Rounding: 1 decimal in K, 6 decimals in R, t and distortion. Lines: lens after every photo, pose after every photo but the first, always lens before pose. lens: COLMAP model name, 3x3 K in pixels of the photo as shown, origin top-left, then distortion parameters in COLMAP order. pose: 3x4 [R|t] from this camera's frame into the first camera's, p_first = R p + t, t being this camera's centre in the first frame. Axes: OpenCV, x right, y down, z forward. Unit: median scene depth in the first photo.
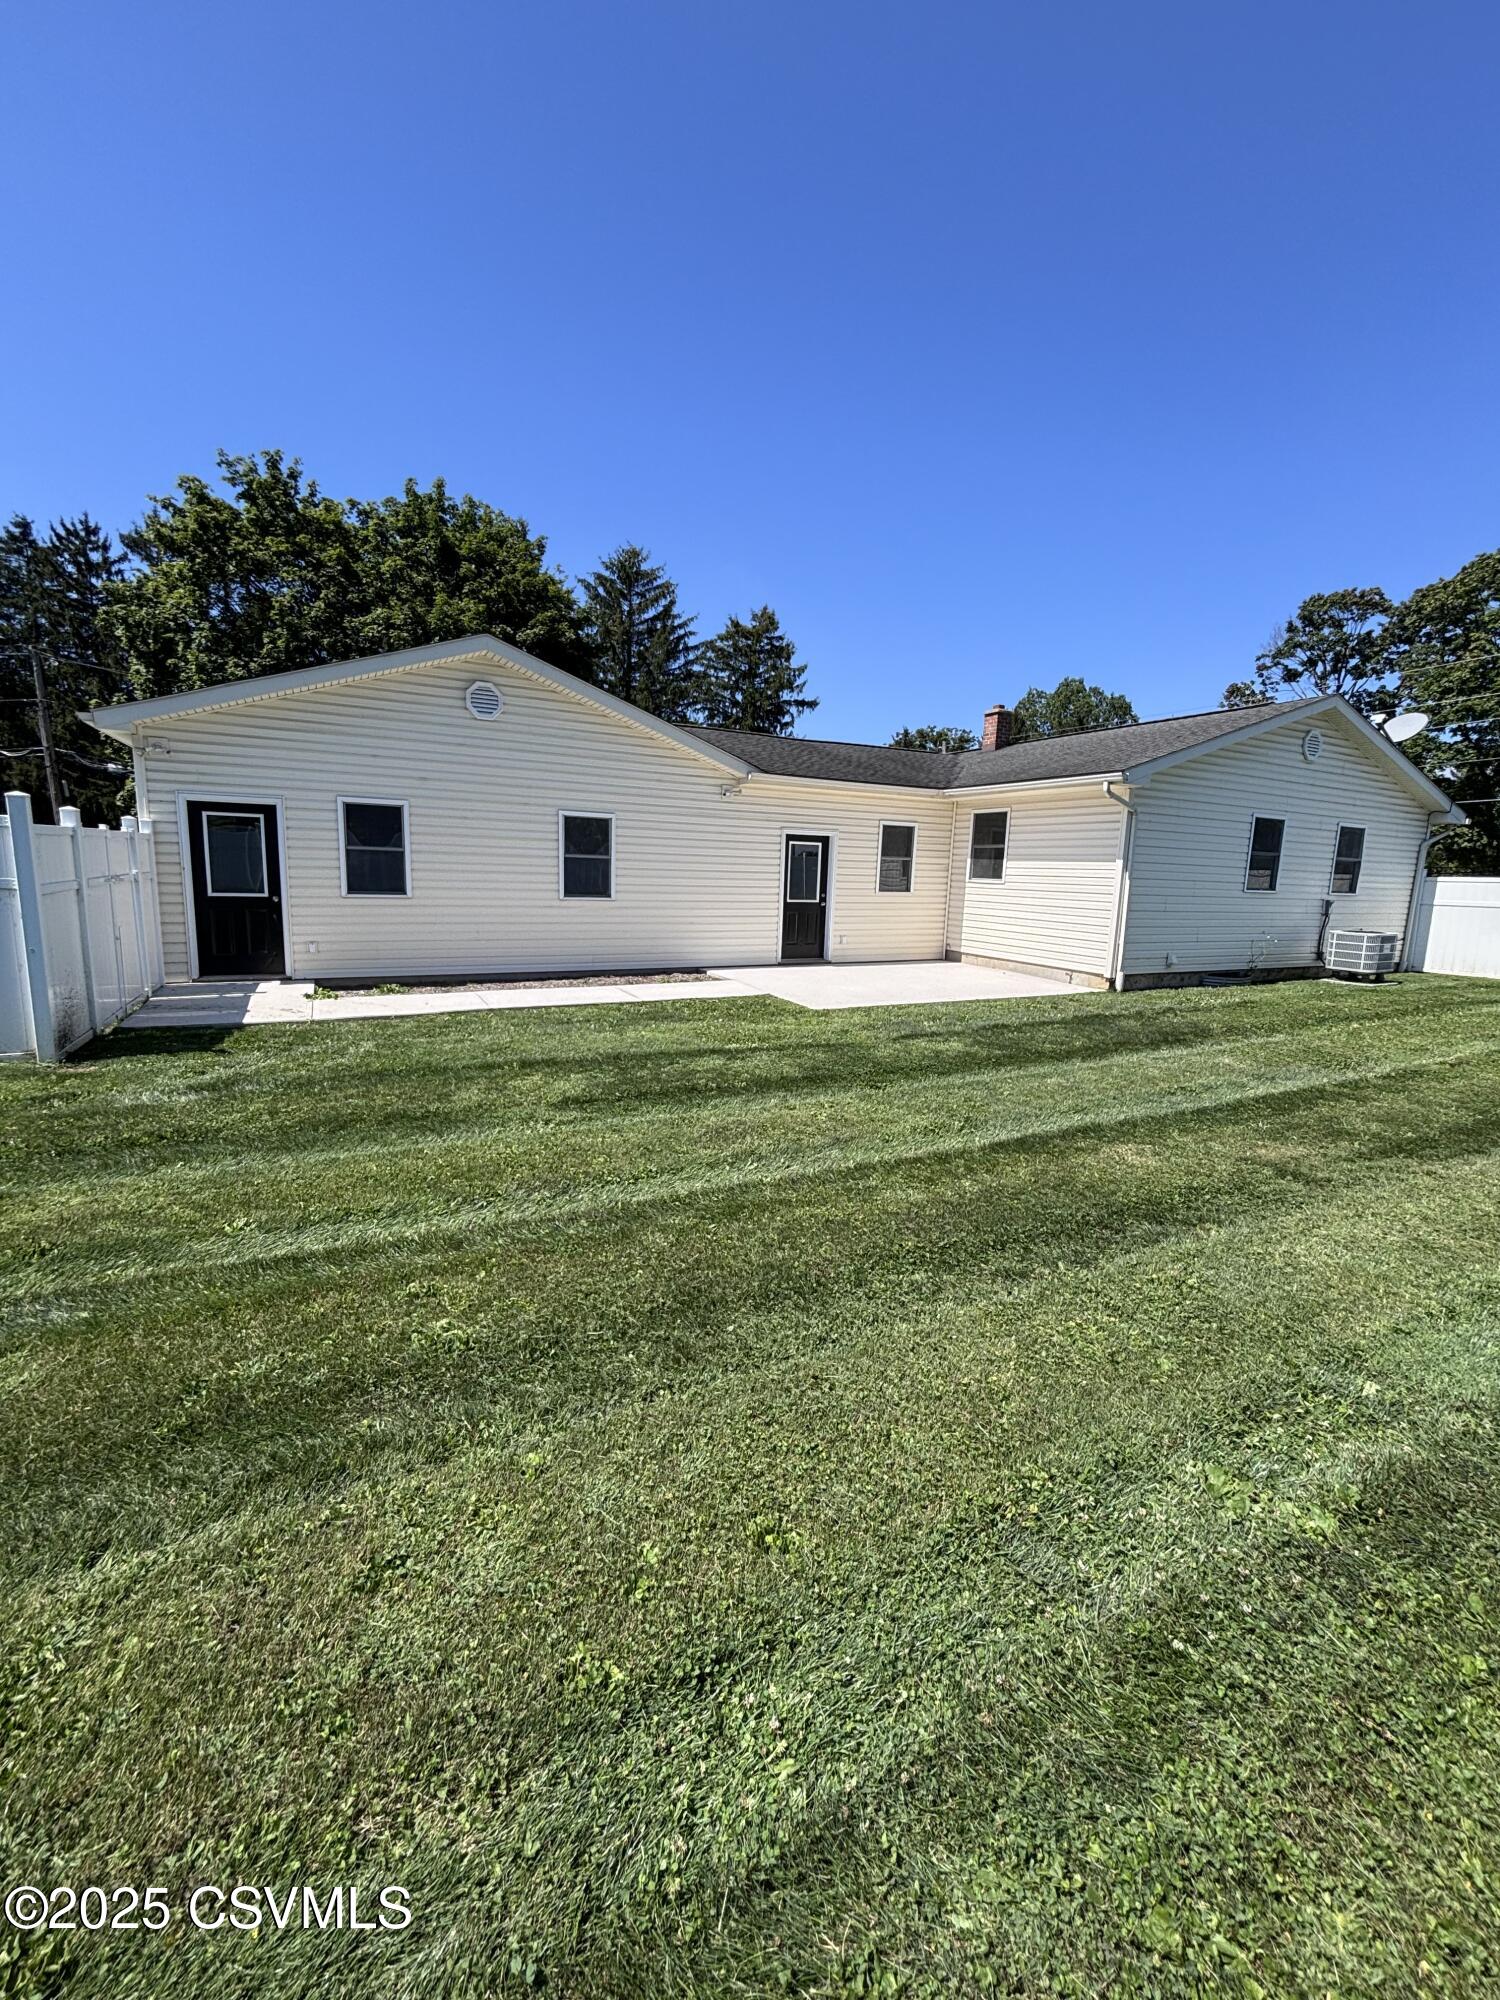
lens RADIAL K [[807.9, 0, 750.5], [0, 807.9, 996.6], [0, 0, 1]] dist [-0.020187, 0.009508]
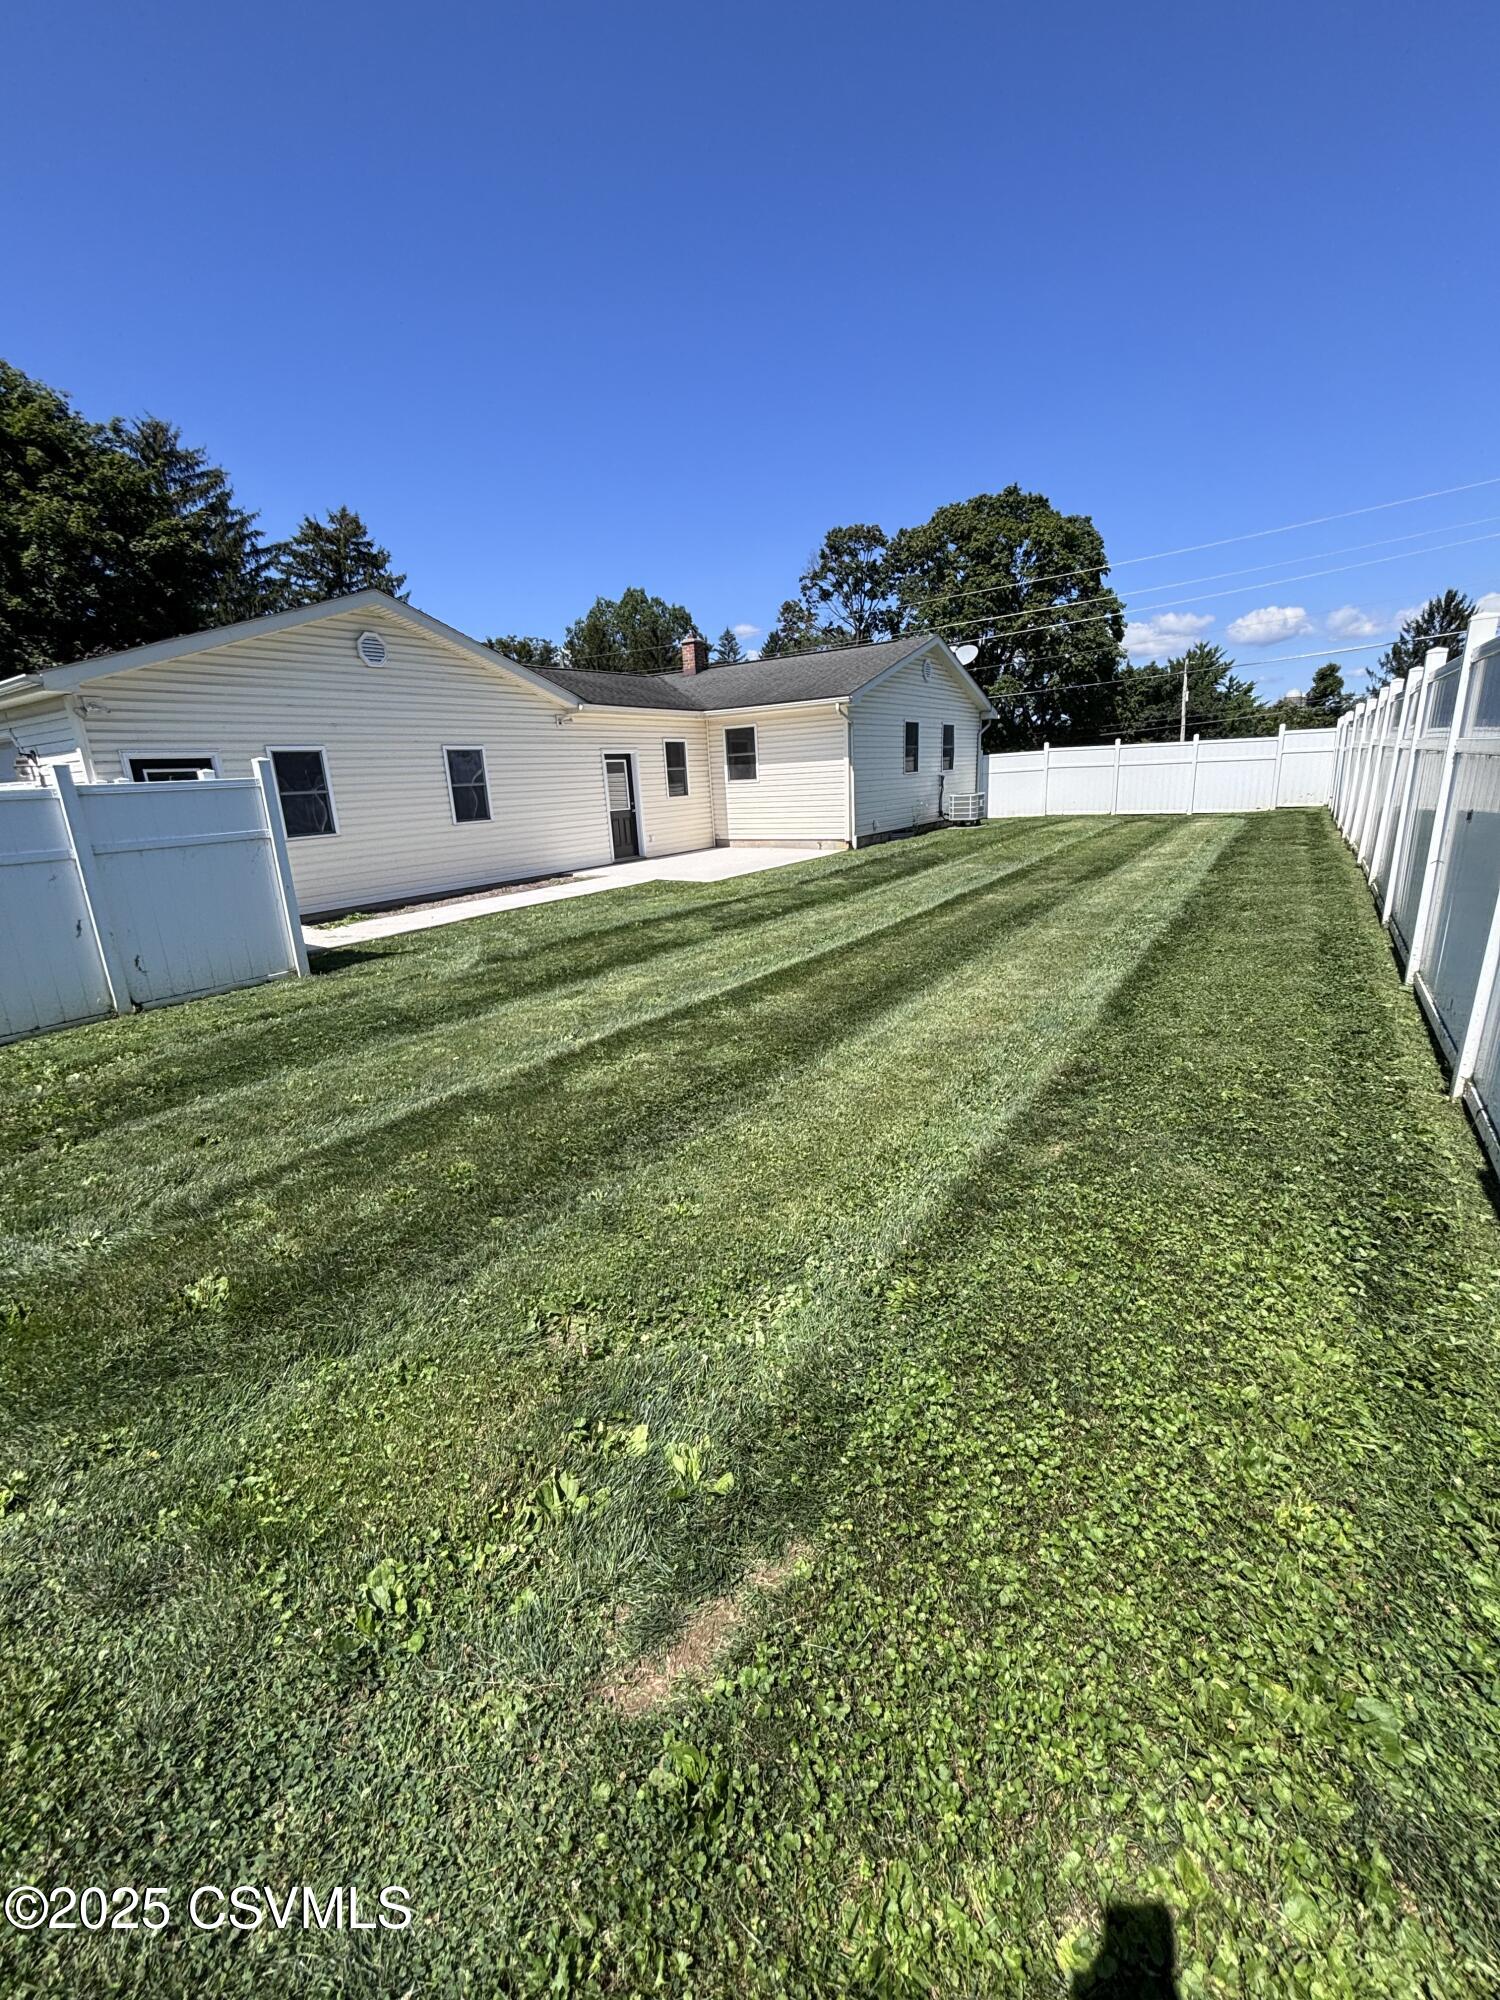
lens RADIAL K [[807.9, 0, 750.5], [0, 807.9, 996.6], [0, 0, 1]] dist [-0.020187, 0.009508]
pose [[0.868600, -0.201333, 0.452768, -0.340567], [0.153715, 0.978139, 0.140059, 0.016960], [-0.471068, -0.052058, 0.880559, -0.171644]]
